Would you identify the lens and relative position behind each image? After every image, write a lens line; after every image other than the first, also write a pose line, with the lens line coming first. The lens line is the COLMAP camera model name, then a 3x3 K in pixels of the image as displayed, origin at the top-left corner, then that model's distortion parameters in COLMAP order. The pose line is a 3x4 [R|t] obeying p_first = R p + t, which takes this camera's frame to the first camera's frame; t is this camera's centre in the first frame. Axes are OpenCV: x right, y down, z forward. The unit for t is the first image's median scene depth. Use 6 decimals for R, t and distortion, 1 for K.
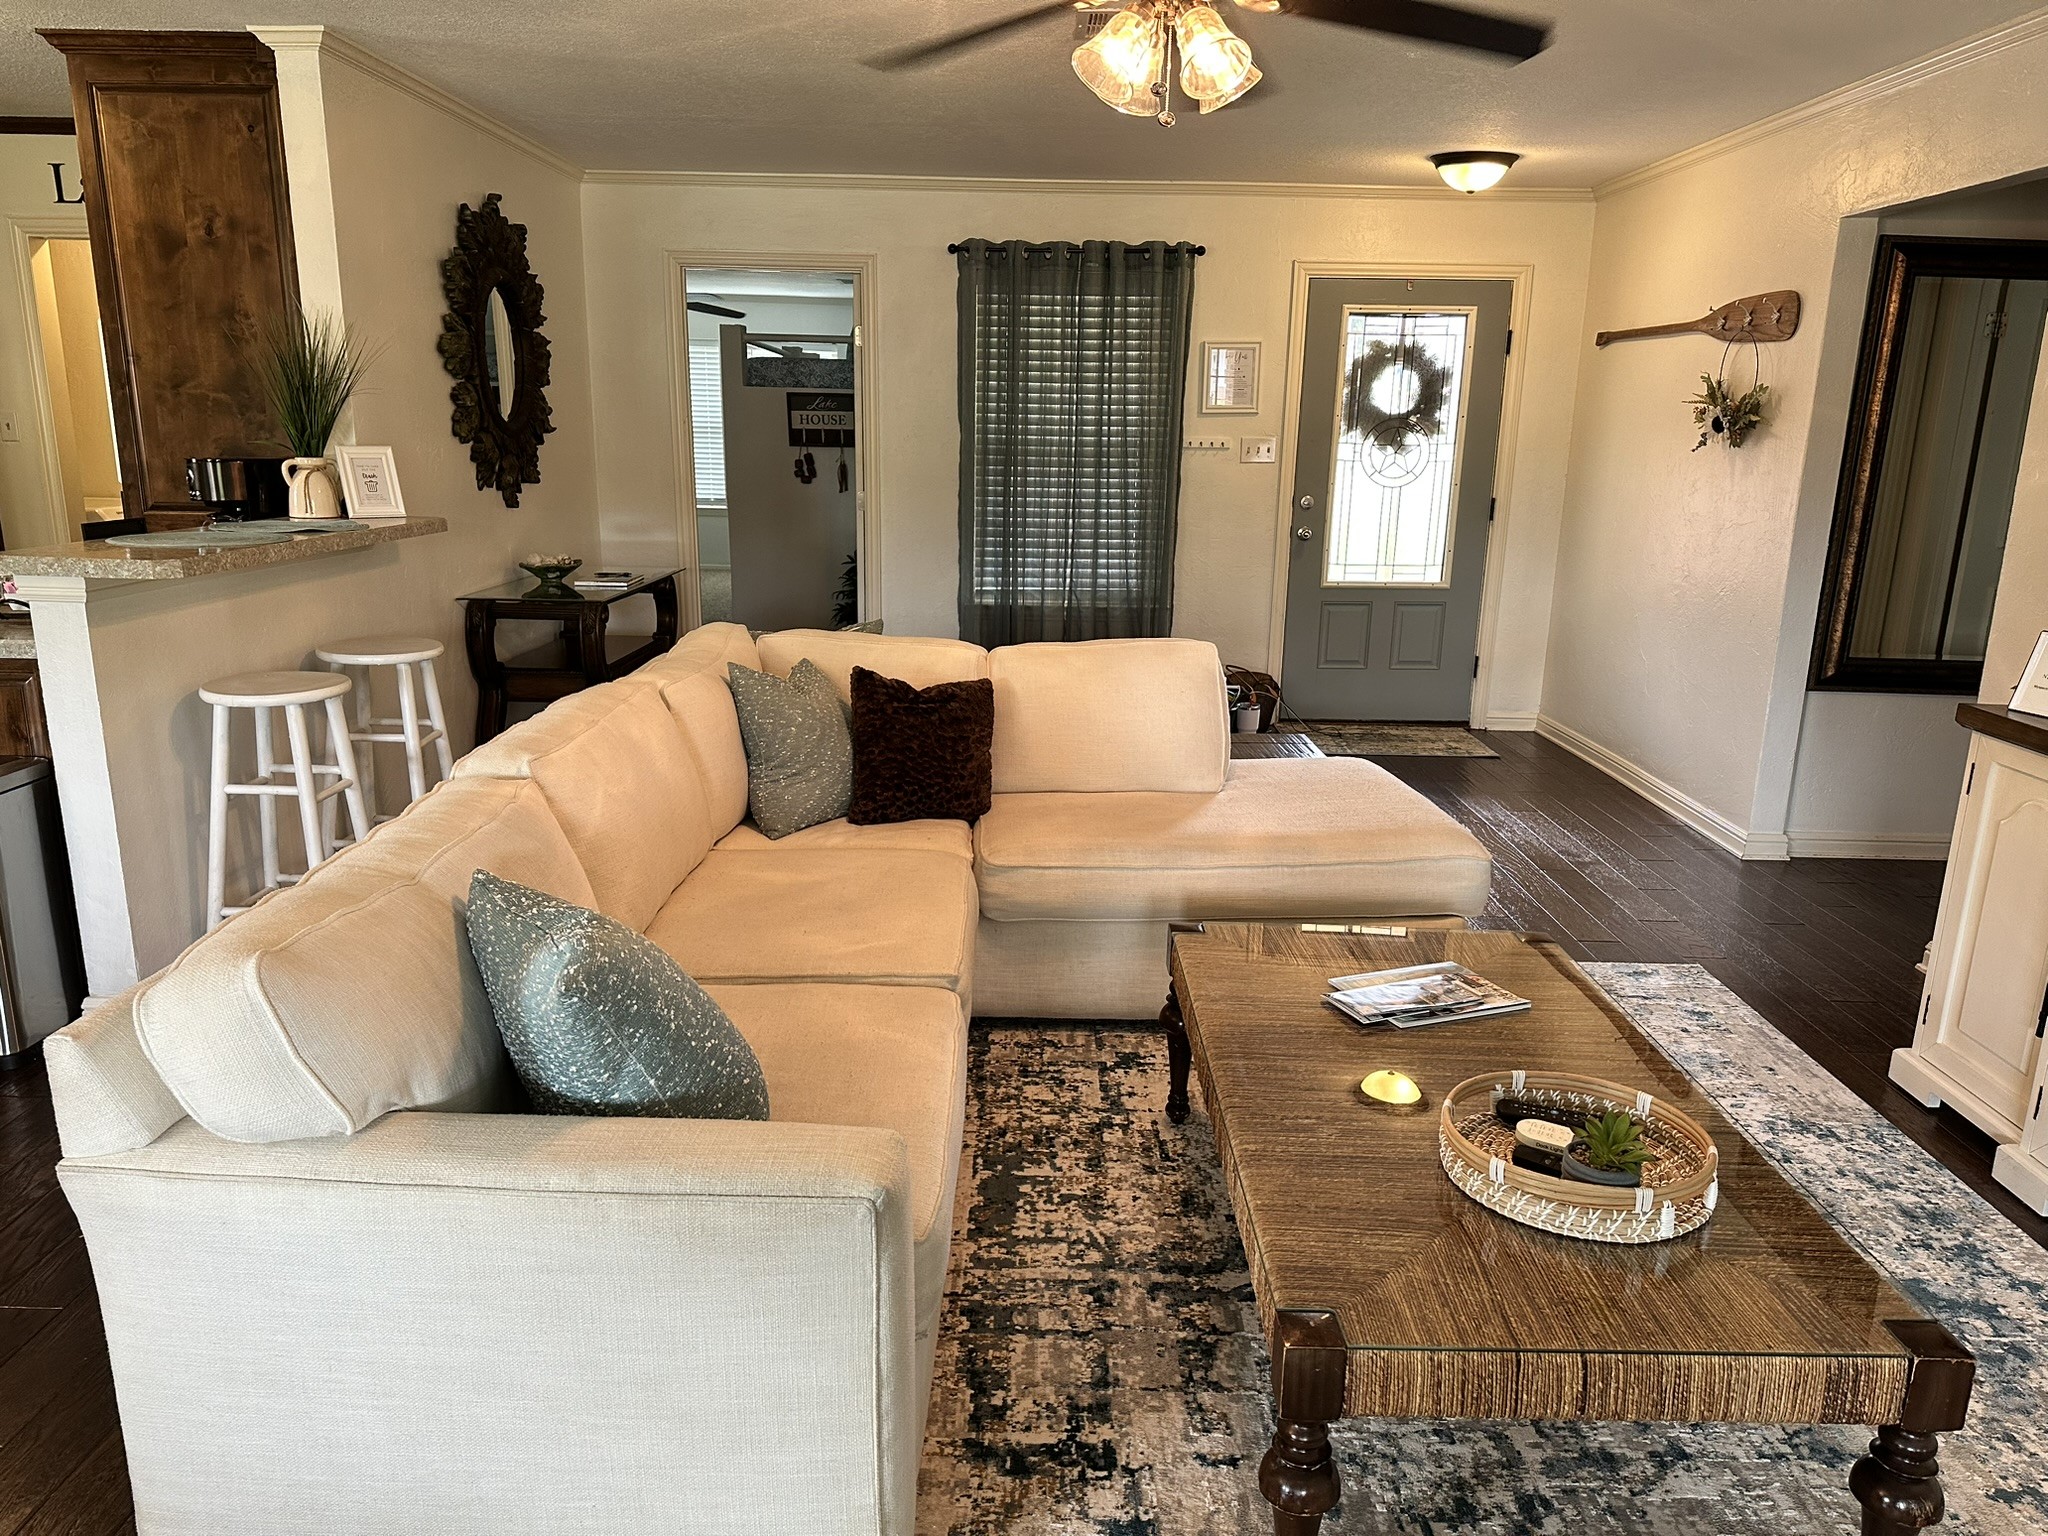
lens RADIAL K [[1438.5, 0, 1021.5], [0, 1438.5, 778.3], [0, 0, 1]] dist [0.022463, -0.025058]
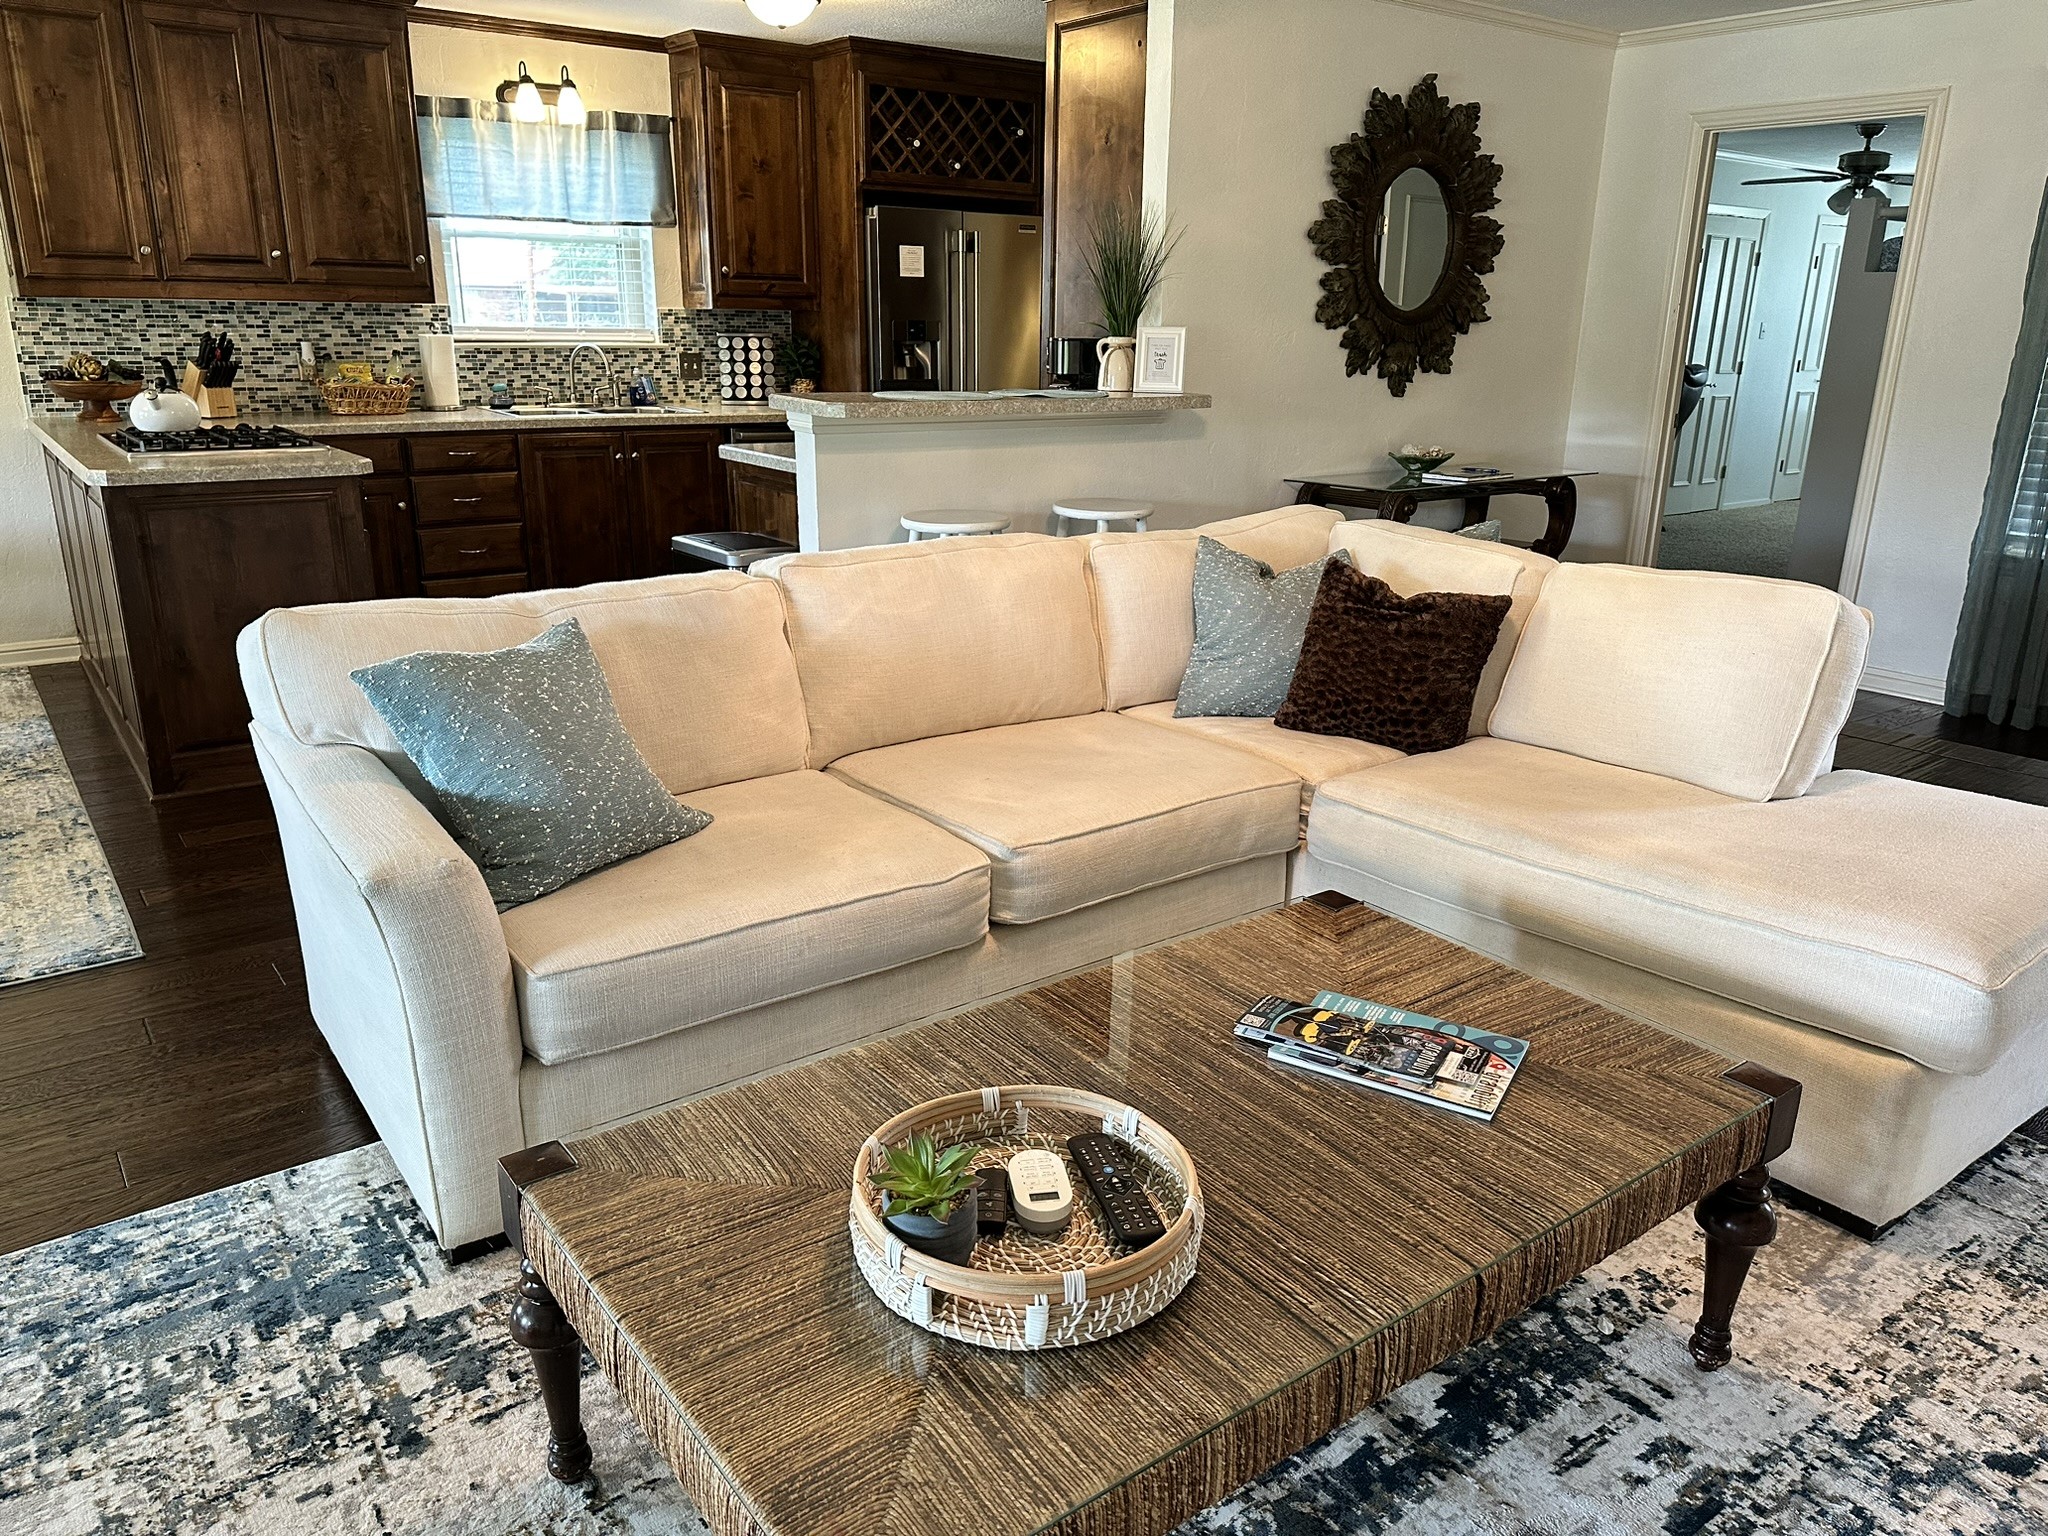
lens RADIAL K [[1438.5, 0, 1021.5], [0, 1438.5, 778.3], [0, 0, 1]] dist [0.022463, -0.025058]
pose [[0.603985, 0.235045, -0.761549, 0.412464], [-0.196843, 0.969915, 0.143239, -0.029035], [0.772305, 0.063391, 0.632081, 0.236444]]
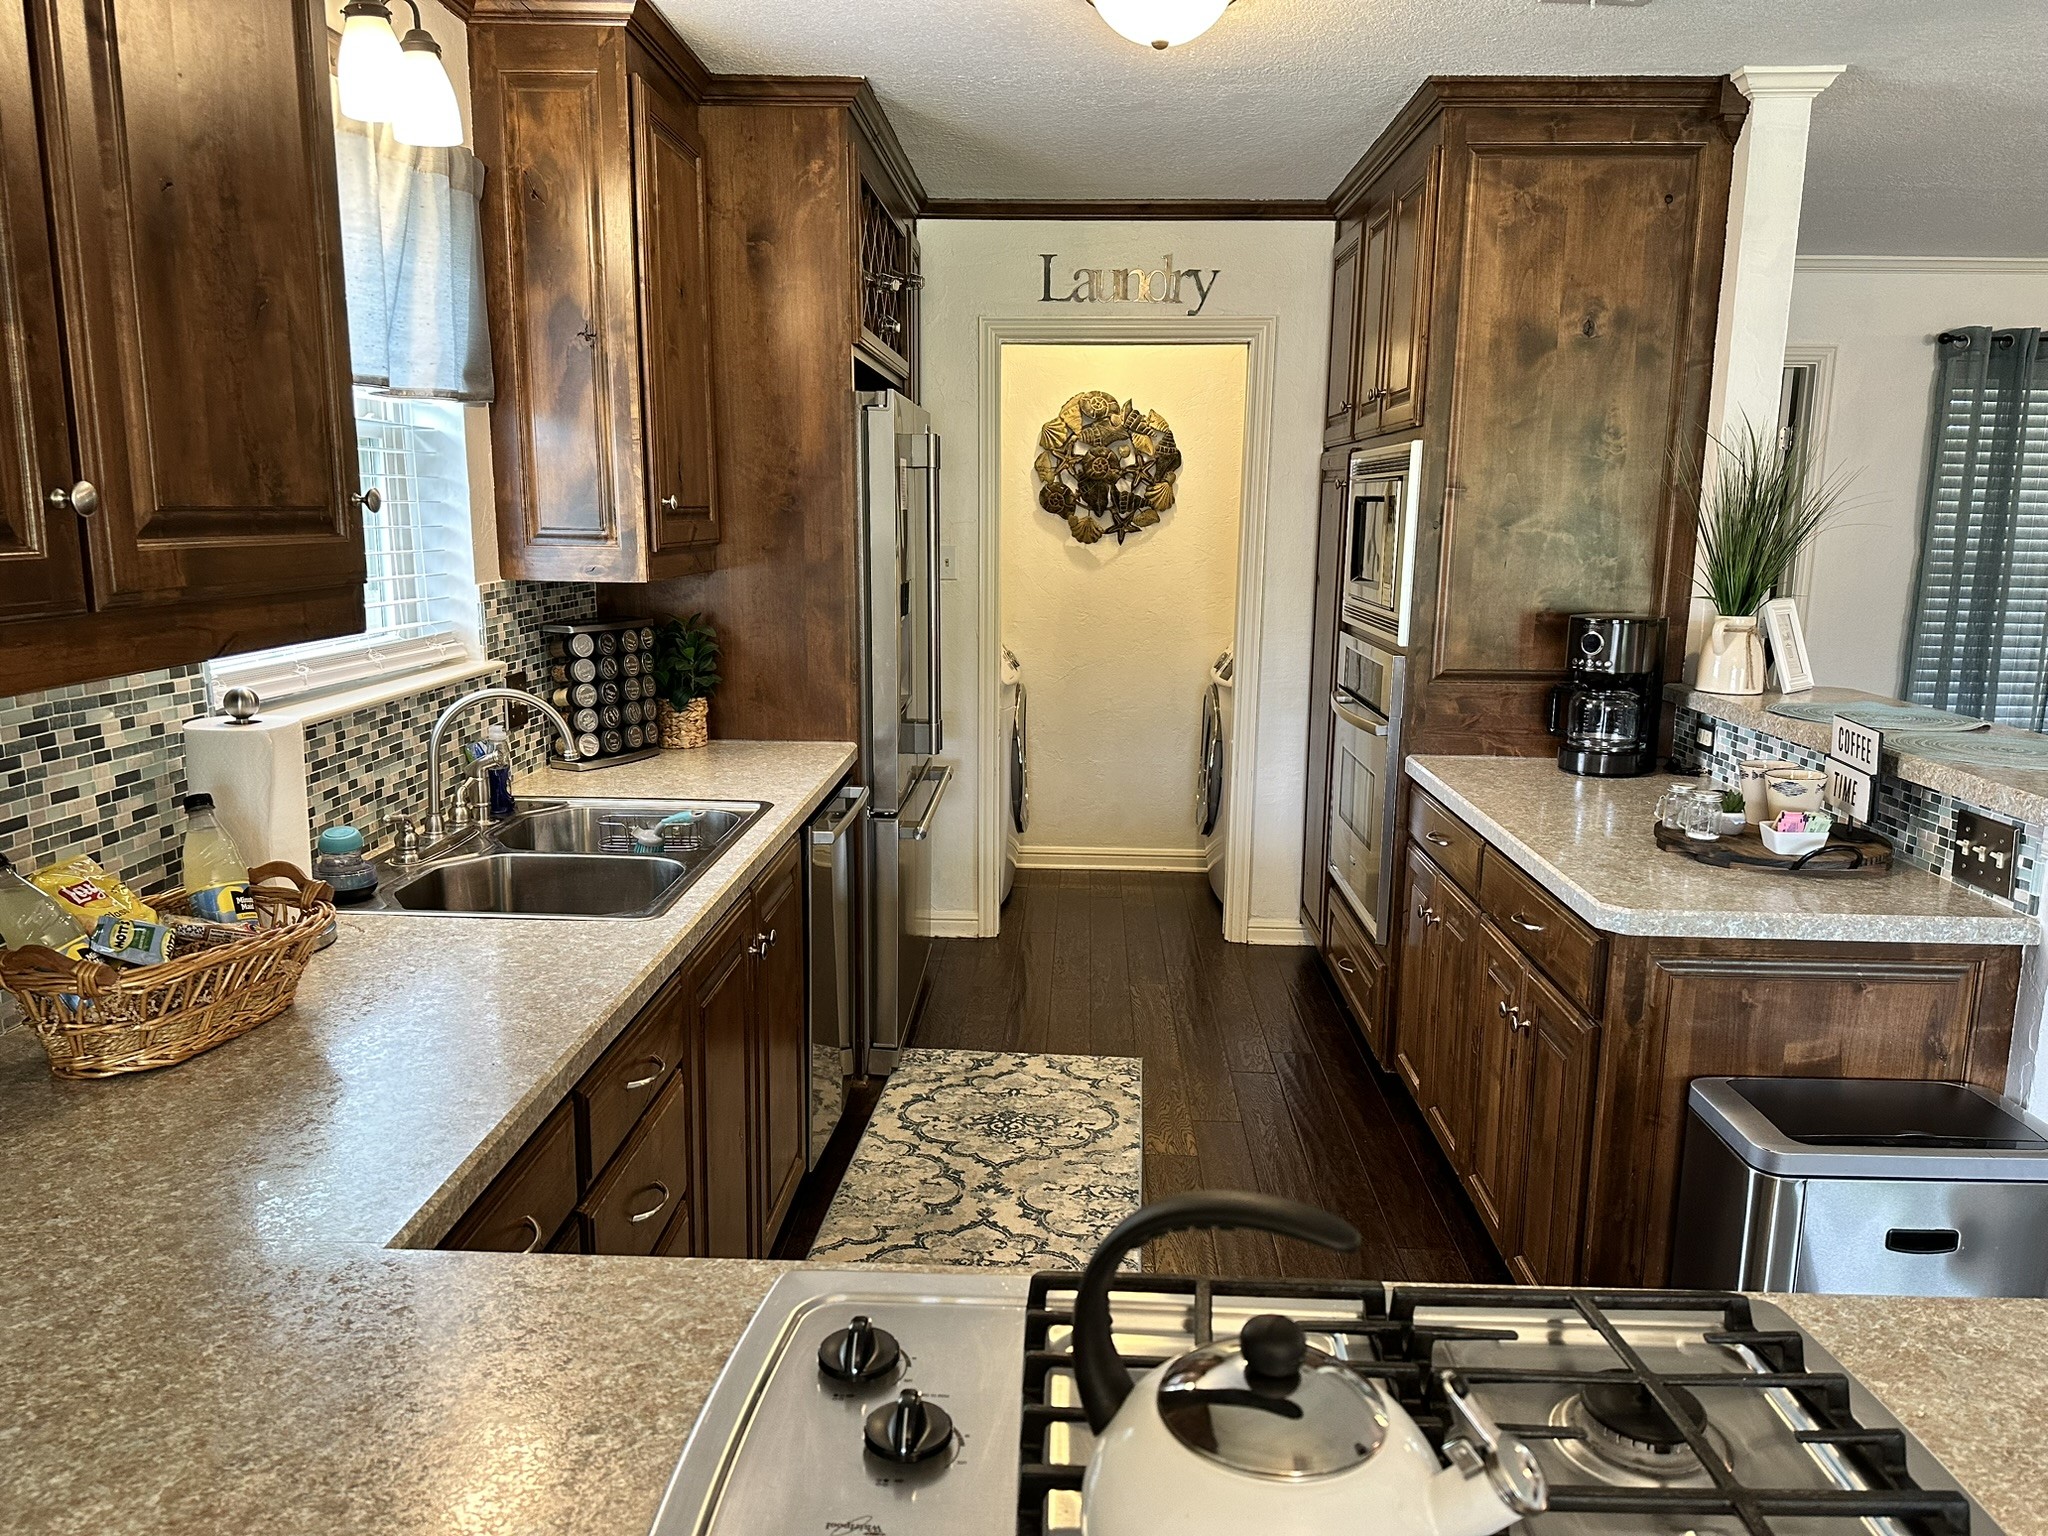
lens RADIAL K [[1430.2, 0, 1024.0], [0, 1430.2, 768.0], [0, 0, 1]] dist [0.109365, -0.176472]
pose [[0.999624, -0.001659, -0.027376, -0.845078], [-0.000104, 0.997932, -0.064283, -0.091556], [0.027426, 0.064261, 0.997556, 0.224863]]
